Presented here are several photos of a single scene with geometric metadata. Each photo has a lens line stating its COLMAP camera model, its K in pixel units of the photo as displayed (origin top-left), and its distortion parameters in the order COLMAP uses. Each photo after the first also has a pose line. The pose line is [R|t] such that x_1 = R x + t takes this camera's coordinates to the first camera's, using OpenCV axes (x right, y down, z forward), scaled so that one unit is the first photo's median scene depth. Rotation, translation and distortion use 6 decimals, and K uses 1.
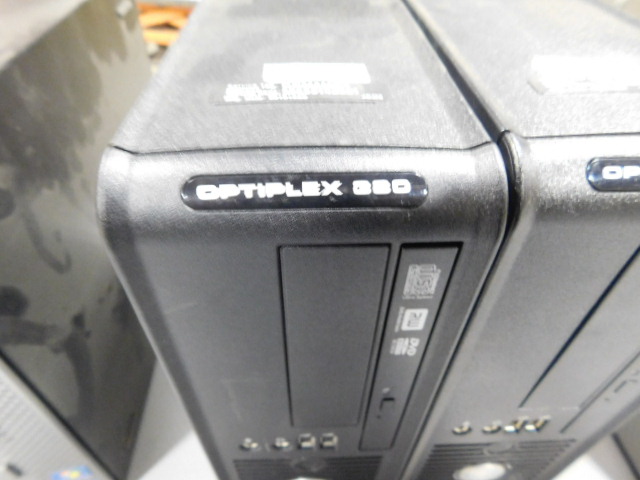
lens RADIAL K [[413.8, 0, 314.6], [0, 413.8, 241.4], [0, 0, 1]] dist [-0.017237, 0.007225]
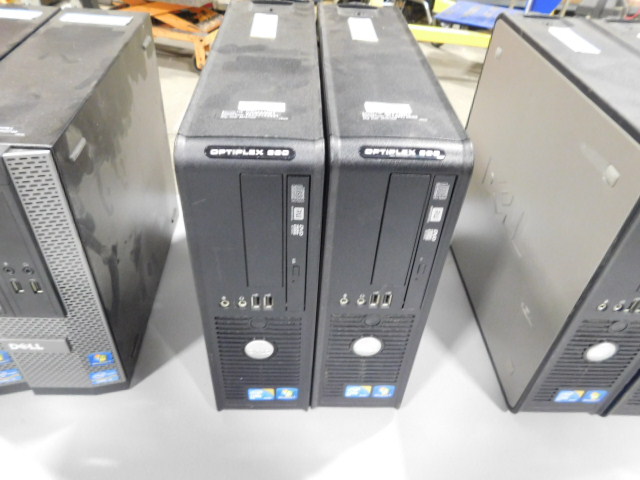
lens RADIAL K [[476.7, 0, 319.6], [0, 476.7, 234.8], [0, 0, 1]] dist [-0.014344, 0.014575]
pose [[0.999095, 0.031976, 0.028033, 0.295626], [-0.030257, 0.997755, -0.059739, 0.478811], [-0.029880, 0.058837, 0.997820, -1.713194]]
